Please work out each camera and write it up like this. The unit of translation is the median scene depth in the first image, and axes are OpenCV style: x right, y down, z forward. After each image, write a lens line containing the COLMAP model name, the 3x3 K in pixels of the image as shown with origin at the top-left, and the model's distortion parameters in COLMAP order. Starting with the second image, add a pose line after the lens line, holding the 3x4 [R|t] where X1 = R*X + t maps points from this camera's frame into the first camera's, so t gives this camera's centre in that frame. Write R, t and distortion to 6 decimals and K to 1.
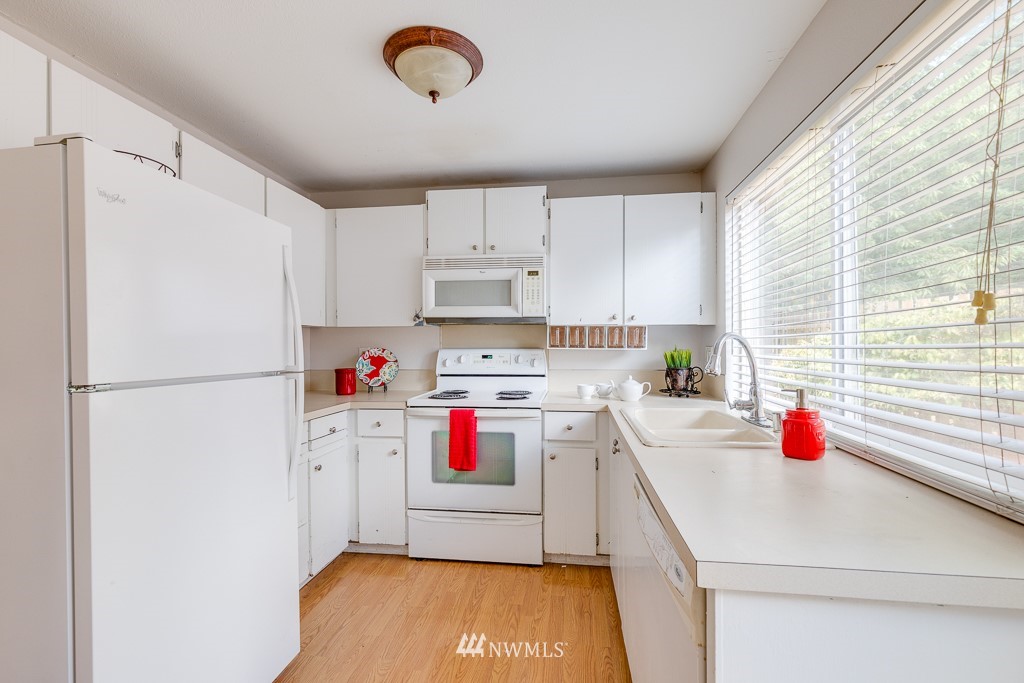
lens RADIAL K [[472.7, 0, 503.3], [0, 472.7, 346.3], [0, 0, 1]] dist [0.024976, -0.000424]
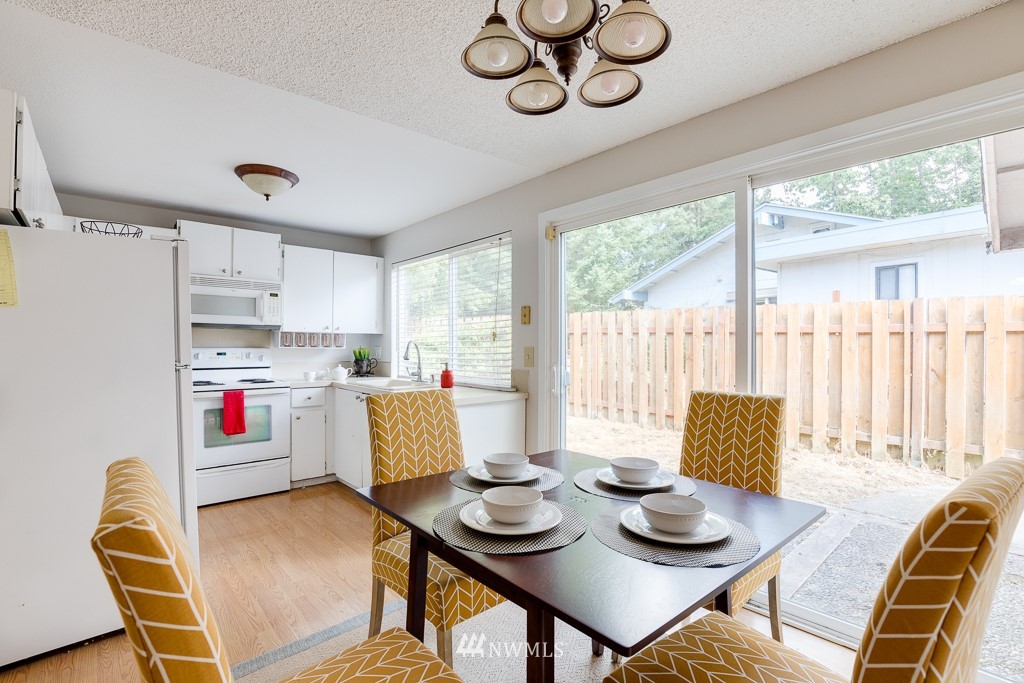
lens RADIAL K [[472.7, 0, 513.9], [0, 472.7, 343.5], [0, 0, 1]] dist [0.024976, -0.000424]
pose [[0.652061, 0.007054, 0.758133, -0.548247], [-0.002625, 0.999972, -0.007046, 0.000703], [-0.758162, 0.002604, 0.652062, -0.484044]]
